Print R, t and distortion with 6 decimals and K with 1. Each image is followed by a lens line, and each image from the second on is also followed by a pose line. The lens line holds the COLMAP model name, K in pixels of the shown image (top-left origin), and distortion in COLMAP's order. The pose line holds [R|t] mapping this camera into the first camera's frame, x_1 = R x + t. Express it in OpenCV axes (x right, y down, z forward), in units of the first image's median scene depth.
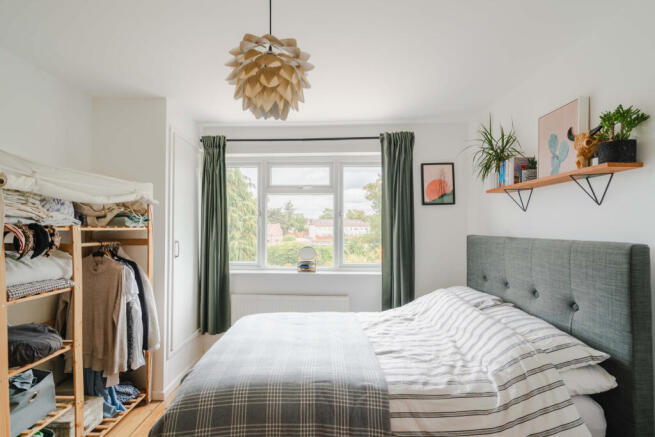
lens RADIAL K [[295.8, 0, 325.5], [0, 295.8, 223.4], [0, 0, 1]] dist [-0.007743, -0.000370]
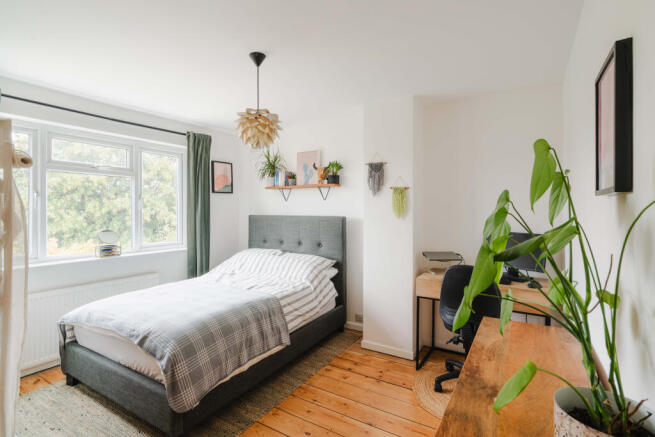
lens RADIAL K [[295.8, 0, 328.5], [0, 295.8, 212.2], [0, 0, 1]] dist [-0.007743, -0.000370]
pose [[0.511632, -0.007868, 0.859169, -0.743813], [-0.013217, 0.999768, 0.017026, -0.007698], [-0.859103, -0.020067, 0.511409, -0.143015]]
